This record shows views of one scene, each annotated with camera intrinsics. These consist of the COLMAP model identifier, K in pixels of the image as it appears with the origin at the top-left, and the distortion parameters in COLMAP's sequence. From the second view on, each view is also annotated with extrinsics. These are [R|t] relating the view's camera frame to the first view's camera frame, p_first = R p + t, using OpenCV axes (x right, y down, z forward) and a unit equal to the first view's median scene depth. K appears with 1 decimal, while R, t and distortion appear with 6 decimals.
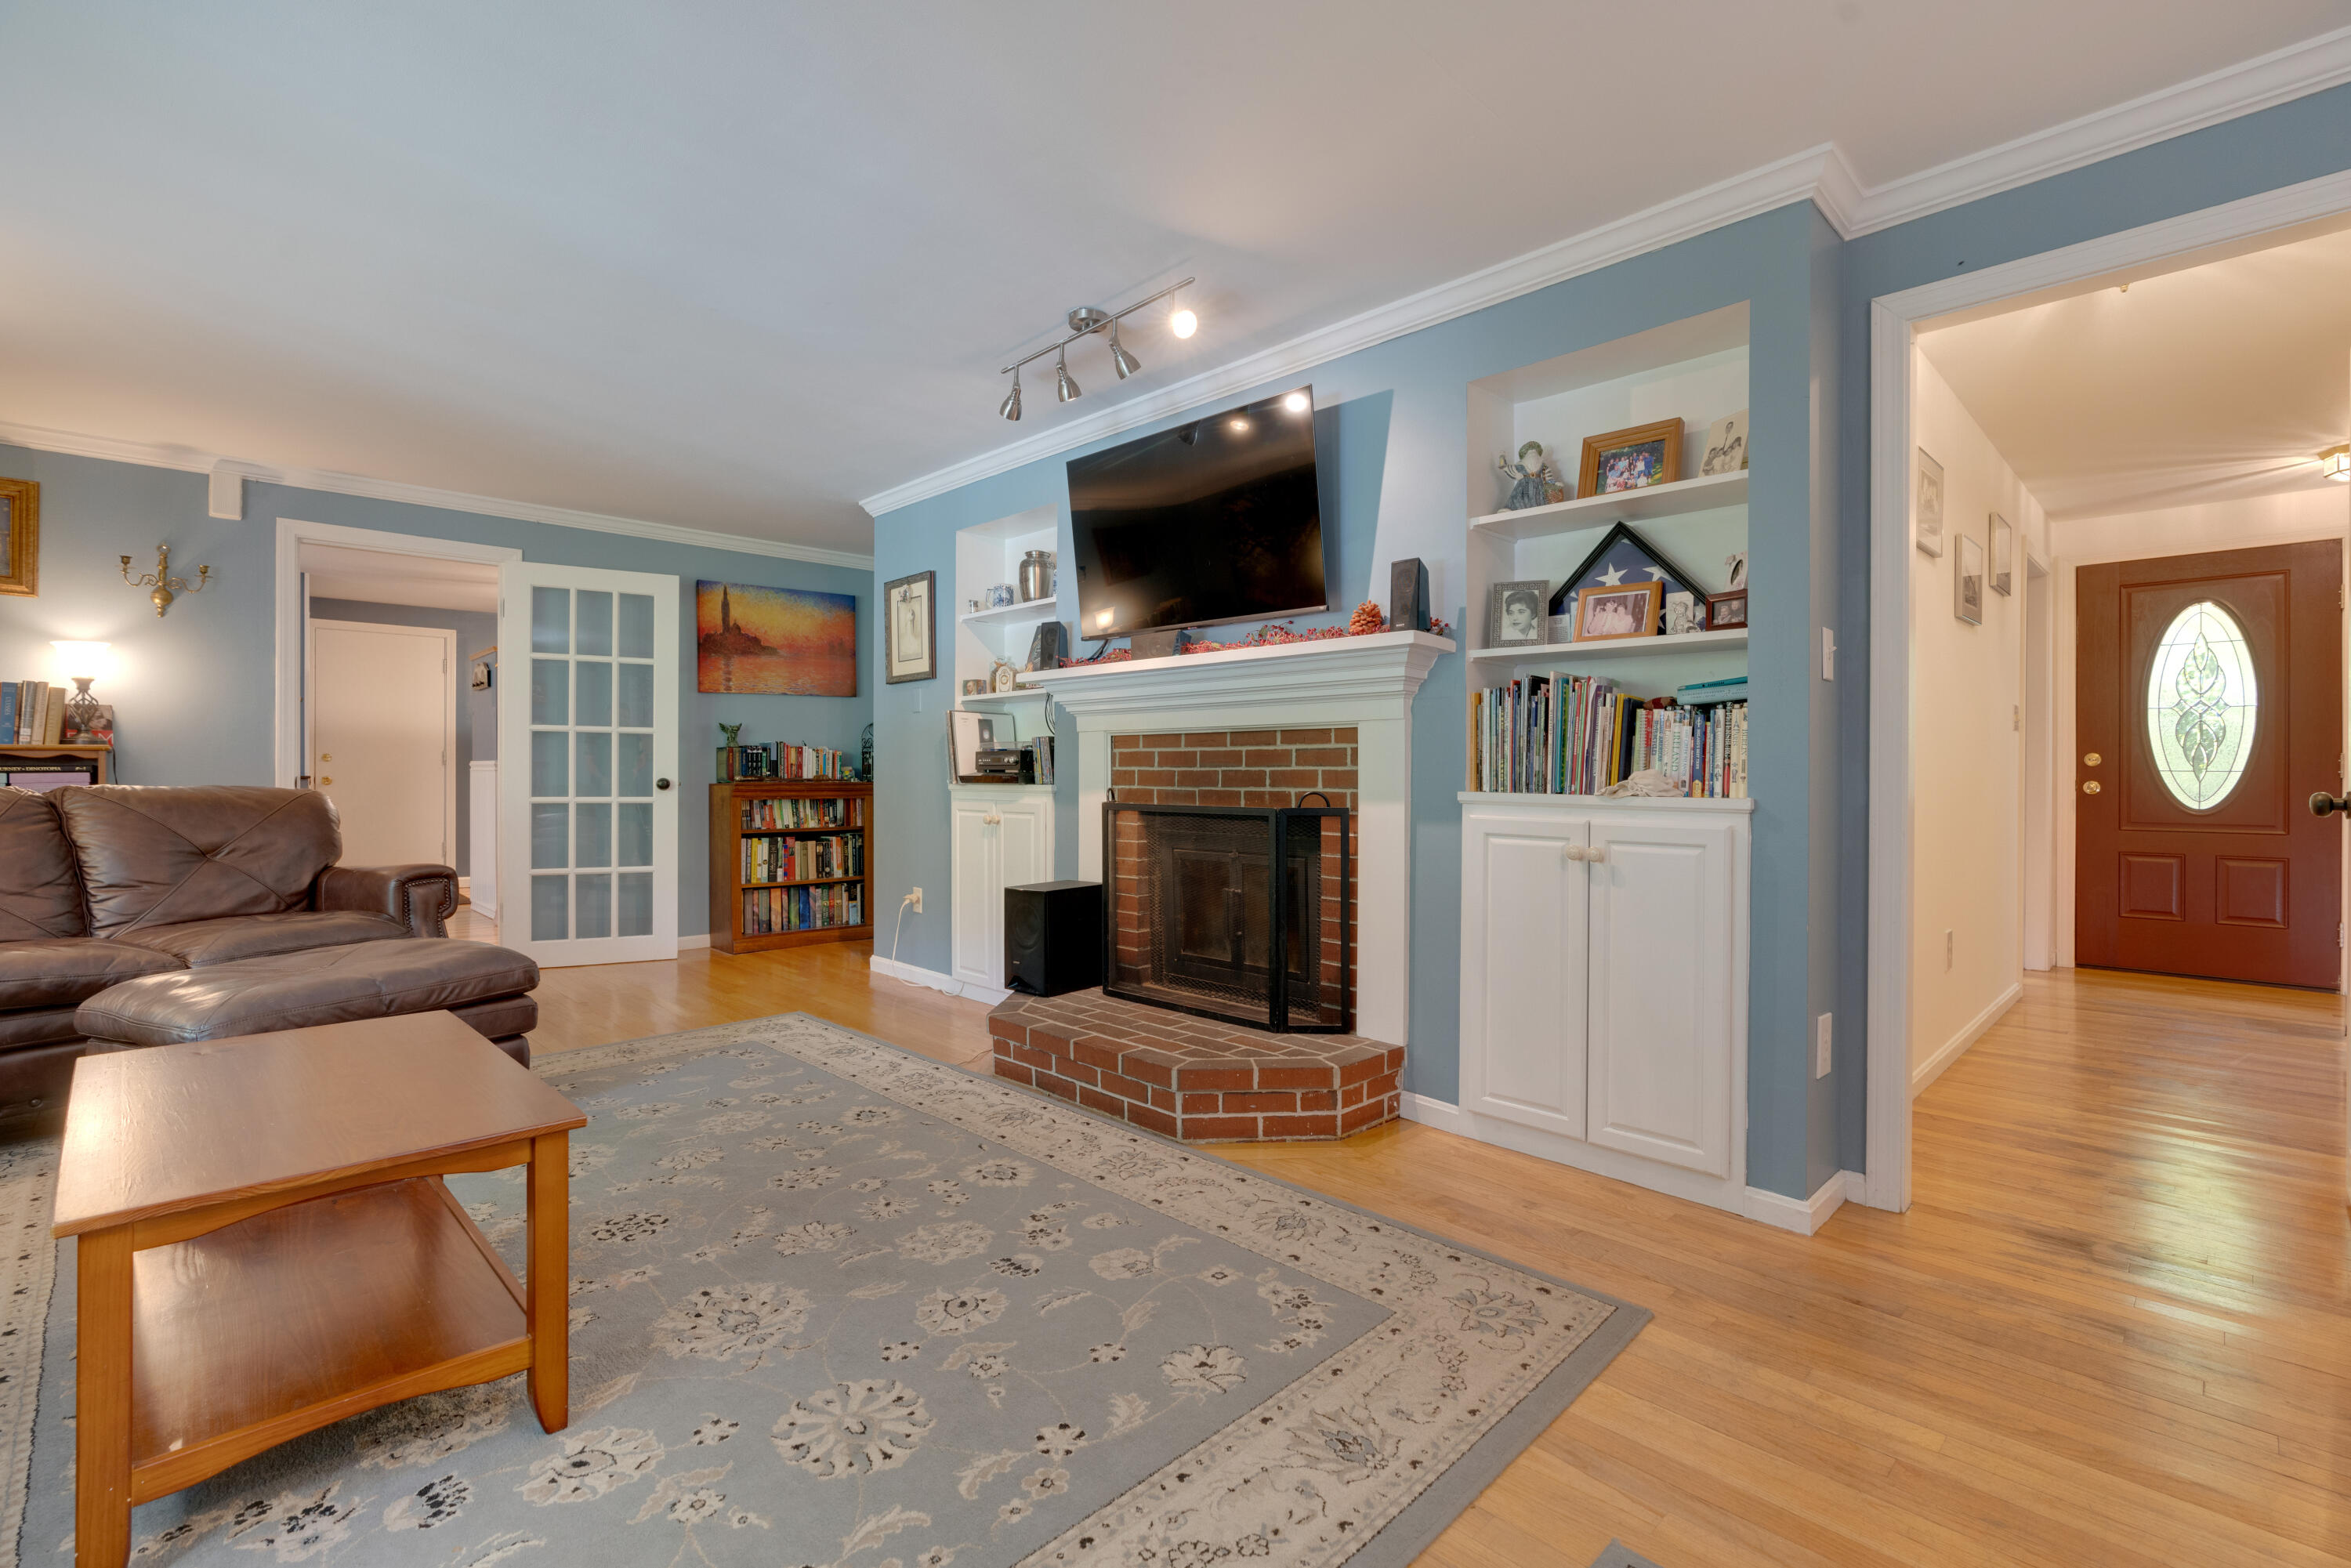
lens RADIAL K [[1048.4, 0, 1188.3], [0, 1048.4, 780.2], [0, 0, 1]] dist [-0.022139, 0.010546]
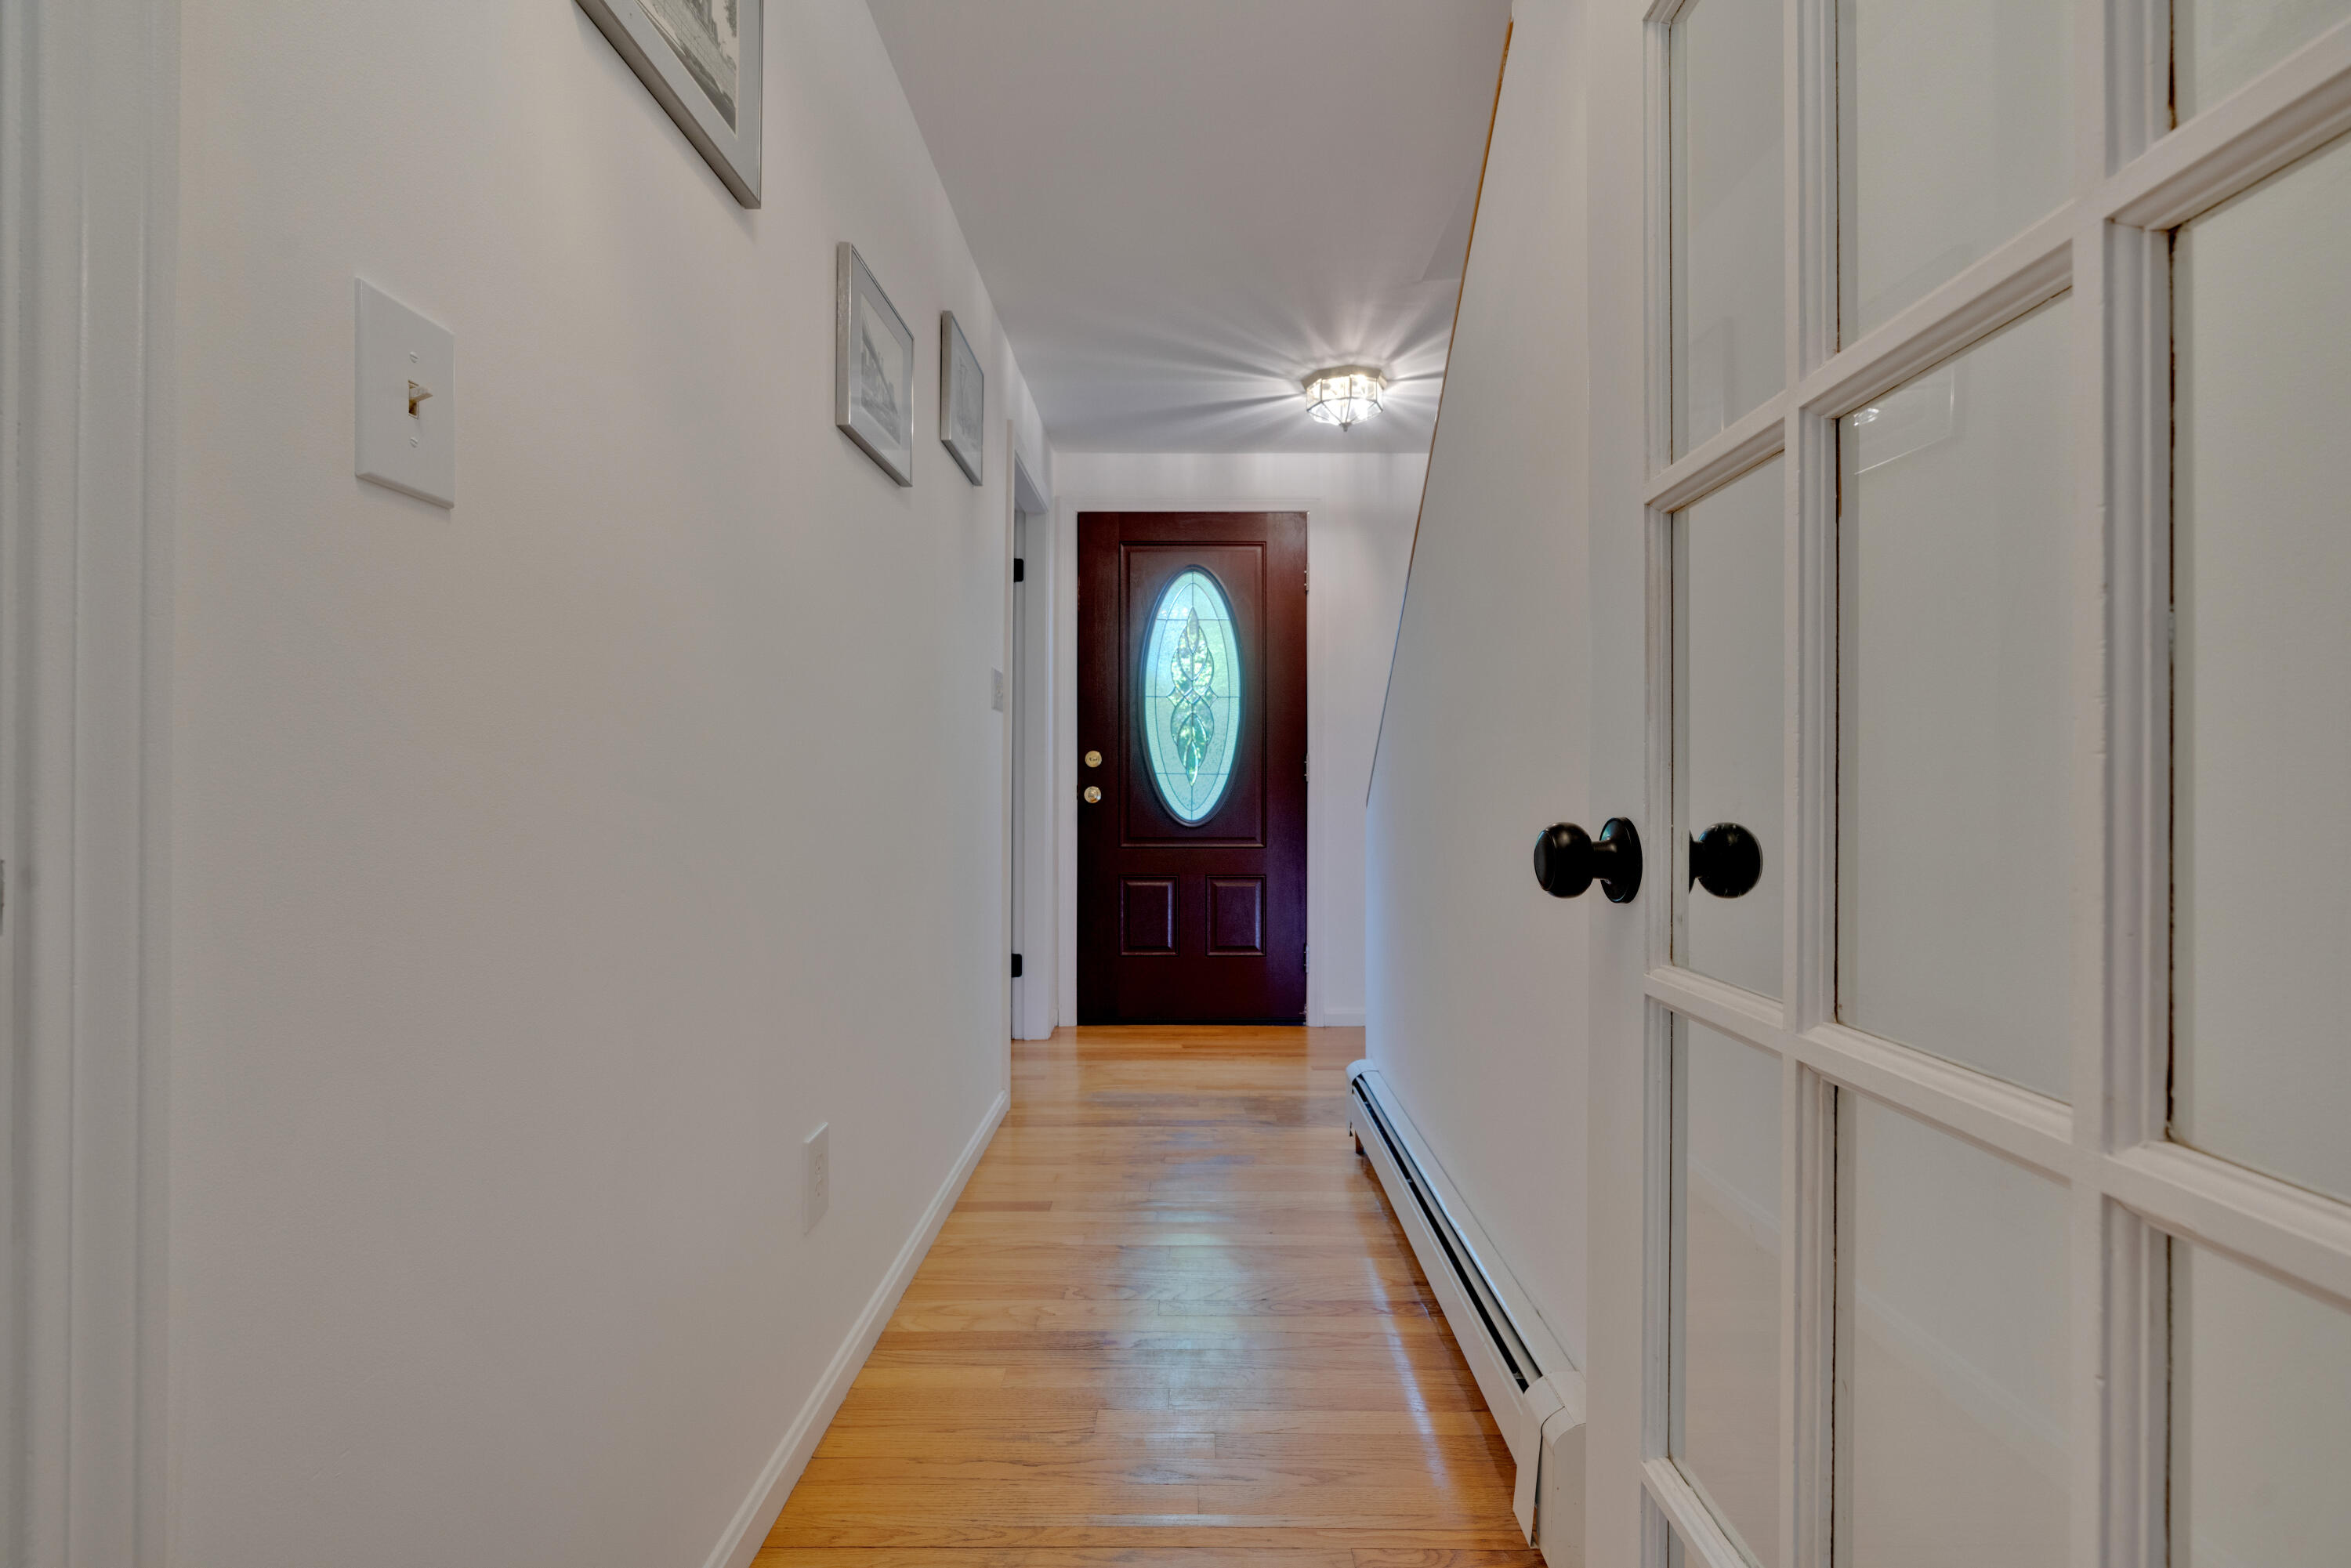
lens RADIAL K [[1048.4, 0, 1188.3], [0, 1048.4, 780.2], [0, 0, 1]] dist [-0.022139, 0.010546]
pose [[0.702643, 0.000049, 0.711542, 0.372266], [0.001874, 0.999996, -0.001919, -0.002370], [-0.711540, 0.002682, 0.702641, 0.407532]]
